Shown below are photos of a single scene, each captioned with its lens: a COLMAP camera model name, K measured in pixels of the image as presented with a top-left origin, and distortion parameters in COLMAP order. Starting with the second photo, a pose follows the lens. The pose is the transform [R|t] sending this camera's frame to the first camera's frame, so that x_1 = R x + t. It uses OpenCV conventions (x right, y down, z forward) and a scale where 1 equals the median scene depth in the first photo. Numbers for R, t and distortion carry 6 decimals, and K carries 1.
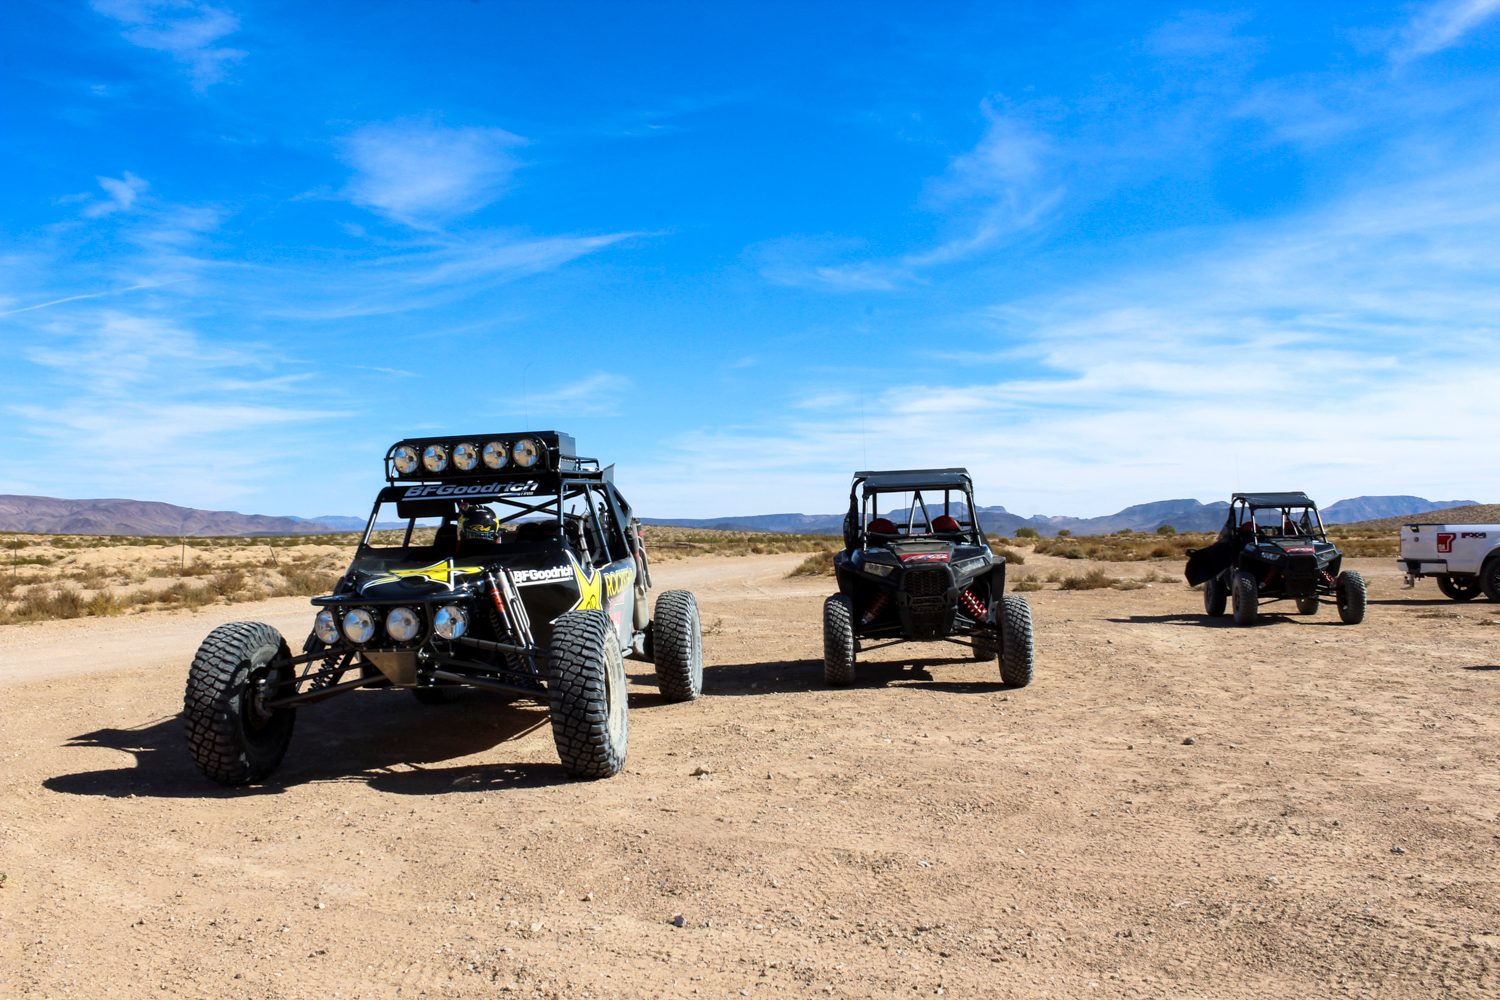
lens RADIAL K [[1255.3, 0, 752.6], [0, 1255.3, 498.8], [0, 0, 1]] dist [-0.112581, 0.039137]
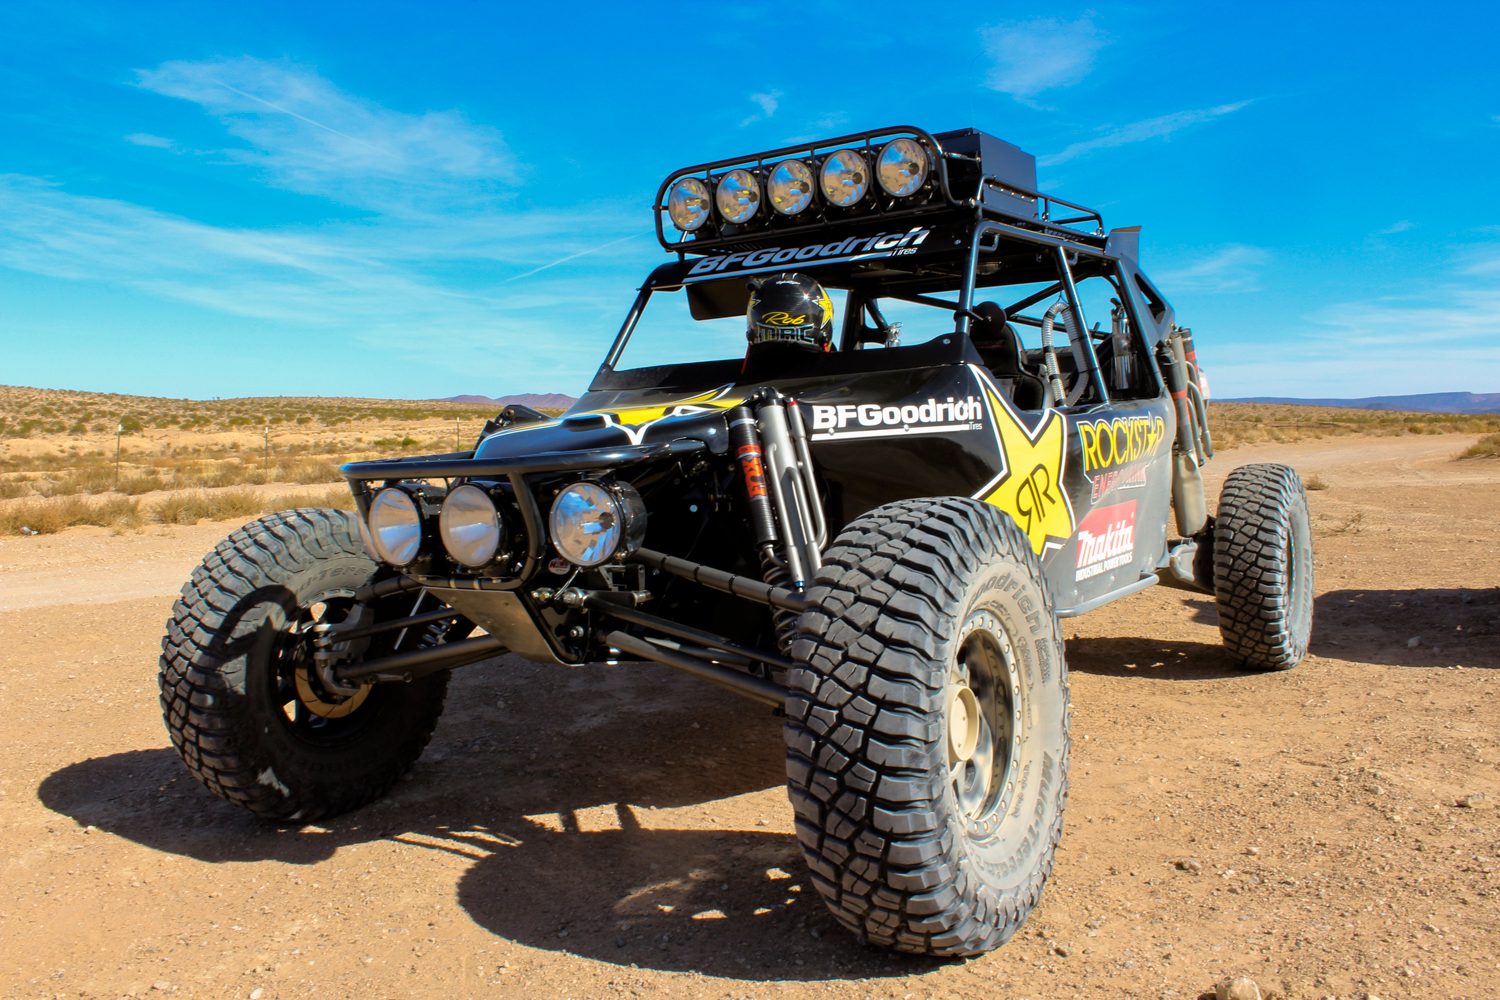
lens RADIAL K [[1255.3, 0, 745.8], [0, 1255.3, 497.4], [0, 0, 1]] dist [-0.112581, 0.039137]
pose [[0.878482, 0.025176, -0.477112, -0.004140], [0.019956, 0.995806, 0.089290, 0.044325], [0.477359, -0.087961, 0.874295, 0.534460]]
